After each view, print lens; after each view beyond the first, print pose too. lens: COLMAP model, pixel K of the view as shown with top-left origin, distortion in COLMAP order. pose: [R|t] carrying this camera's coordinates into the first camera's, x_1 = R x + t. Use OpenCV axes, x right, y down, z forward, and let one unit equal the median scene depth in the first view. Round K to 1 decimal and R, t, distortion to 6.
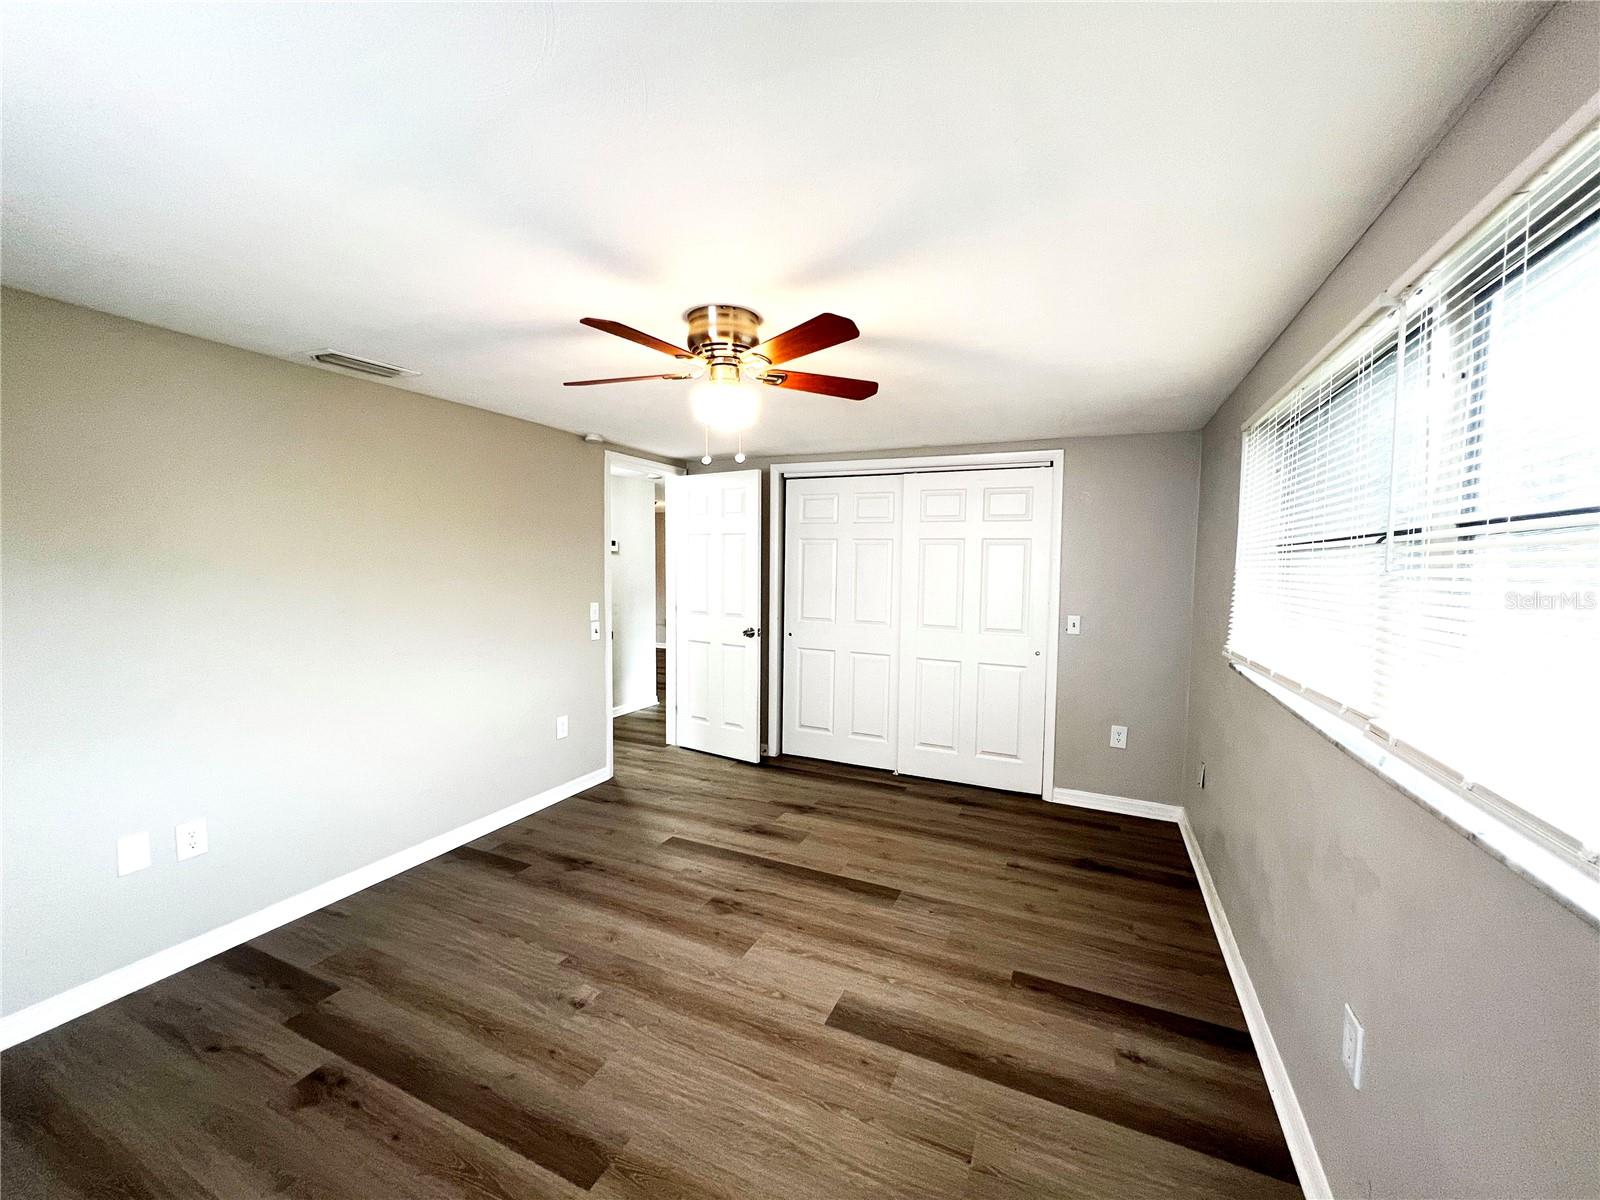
lens RADIAL K [[644.7, 0, 797.2], [0, 644.7, 600.9], [0, 0, 1]] dist [0.000071, 0.000004]
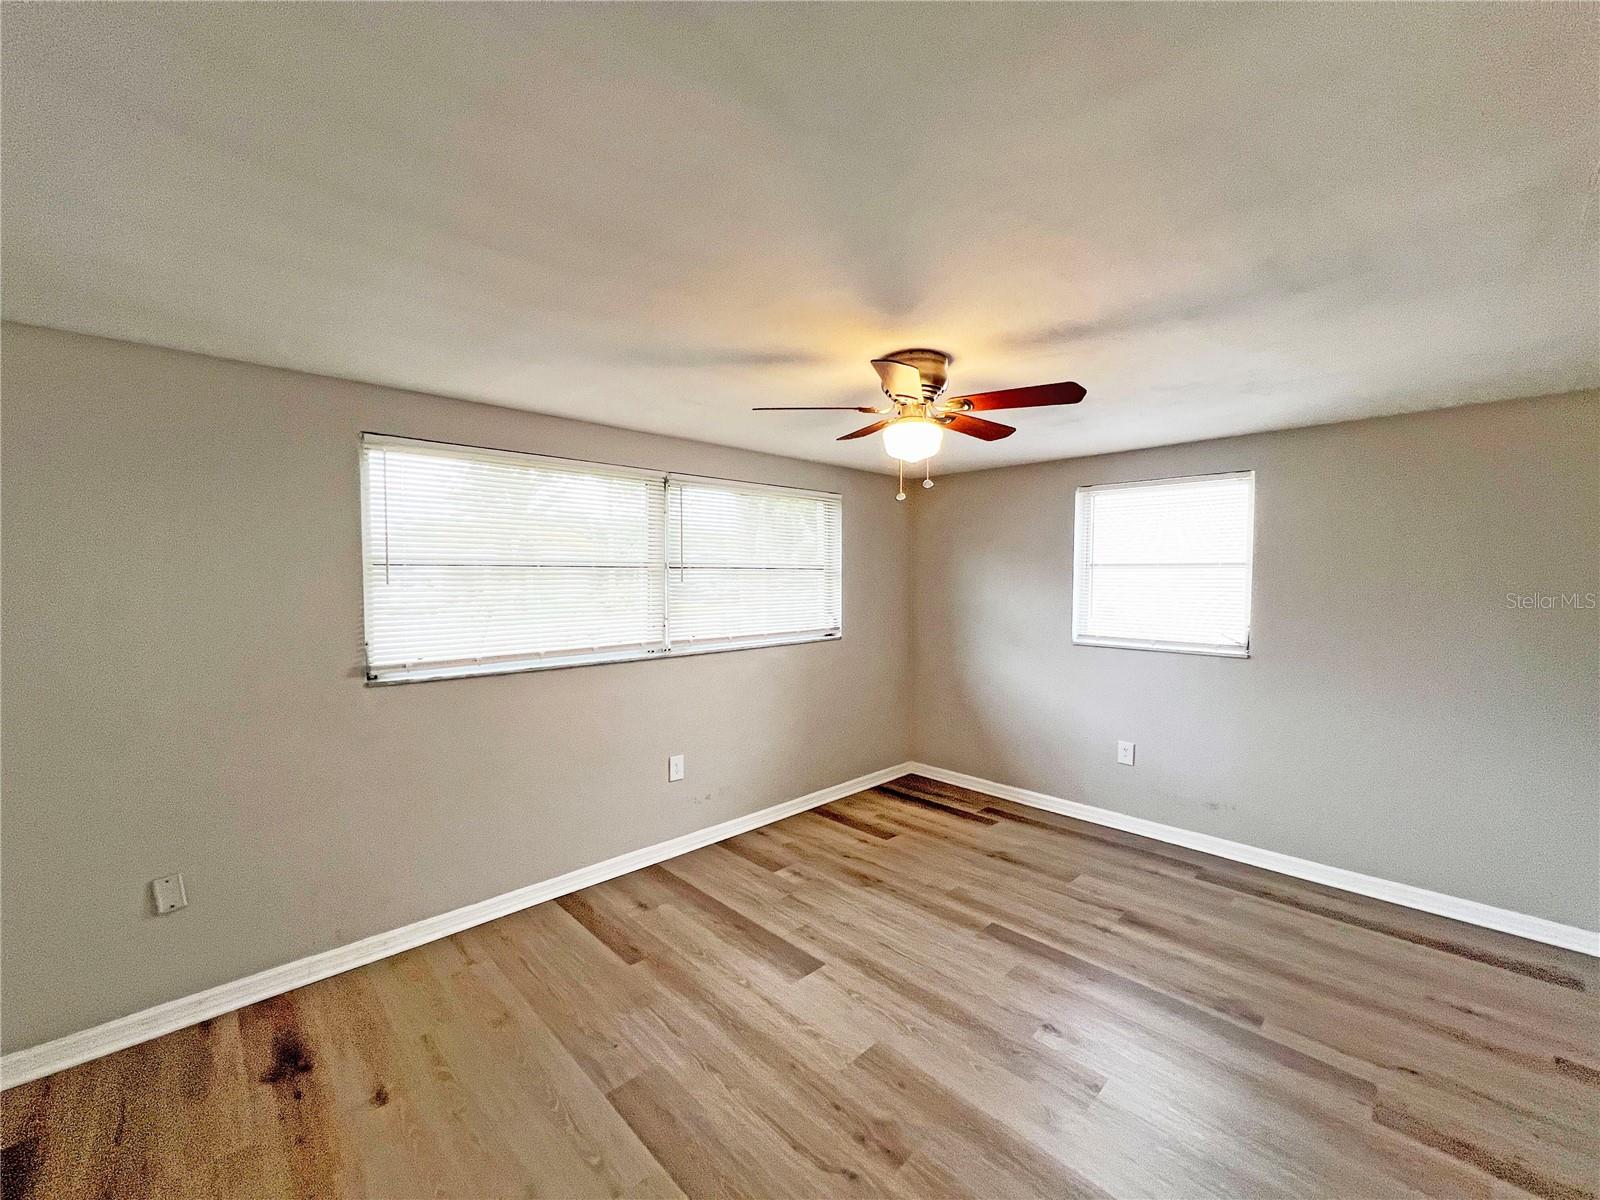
lens RADIAL K [[644.7, 0, 800.8], [0, 644.7, 599.8], [0, 0, 1]] dist [0.000071, 0.000004]
pose [[-0.932547, -0.022405, 0.360353, -0.291398], [0.010791, 0.995897, 0.089847, -0.116969], [-0.360888, 0.087675, -0.928479, 1.809391]]
